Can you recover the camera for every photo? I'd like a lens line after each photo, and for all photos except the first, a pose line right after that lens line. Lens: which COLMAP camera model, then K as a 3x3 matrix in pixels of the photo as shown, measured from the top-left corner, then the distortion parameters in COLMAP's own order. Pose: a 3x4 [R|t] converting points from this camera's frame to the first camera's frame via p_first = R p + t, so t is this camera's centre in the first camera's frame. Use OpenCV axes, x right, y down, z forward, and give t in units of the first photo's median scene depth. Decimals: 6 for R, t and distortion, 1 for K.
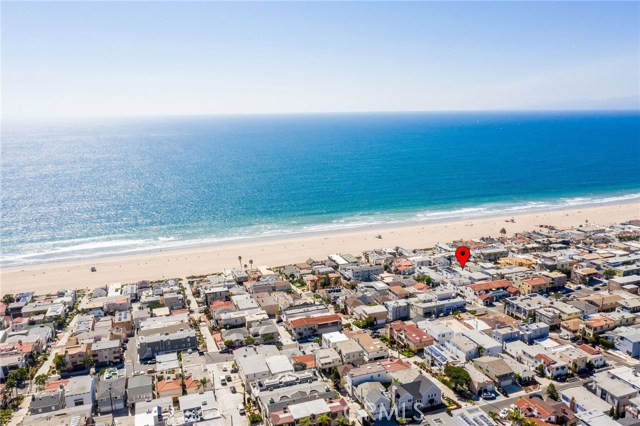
lens RADIAL K [[513.5, 0, 320.0], [0, 513.5, 213.0], [0, 0, 1]] dist [-0.020008, 0.001833]
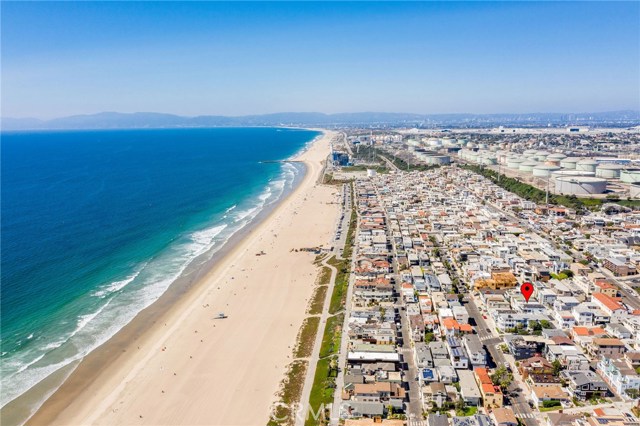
lens RADIAL K [[513.5, 0, 320.0], [0, 513.5, 213.0], [0, 0, 1]] dist [-0.020008, 0.001833]
pose [[0.417638, -0.154216, 0.895431, -0.651422], [0.190264, 0.978486, 0.079779, -0.182851], [-0.888470, 0.137050, 0.437994, 0.876269]]
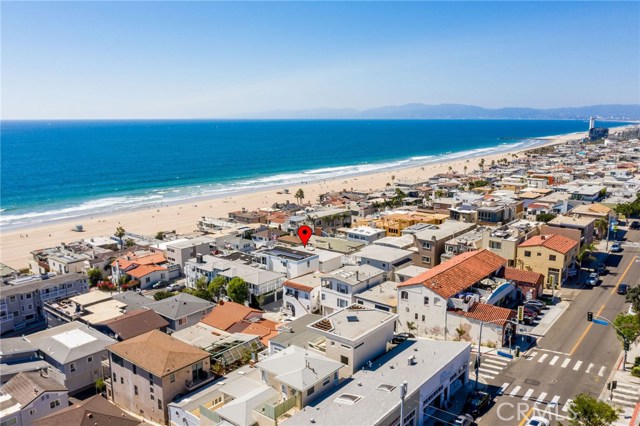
lens RADIAL K [[513.5, 0, 320.0], [0, 513.5, 213.0], [0, 0, 1]] dist [-0.020008, 0.001833]
pose [[0.852196, -0.083864, 0.516457, 0.087597], [0.096709, 0.995311, 0.002042, 0.081459], [-0.514207, 0.048206, 0.856310, 0.653814]]
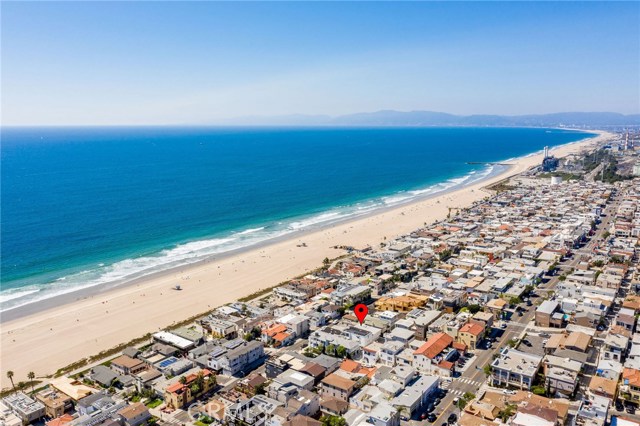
lens RADIAL K [[513.5, 0, 320.0], [0, 513.5, 213.0], [0, 0, 1]] dist [-0.020008, 0.001833]
pose [[0.822590, -0.087653, 0.561839, -0.206120], [0.104362, 0.994537, 0.002361, -0.071329], [-0.558977, 0.056692, 0.827243, 0.360615]]
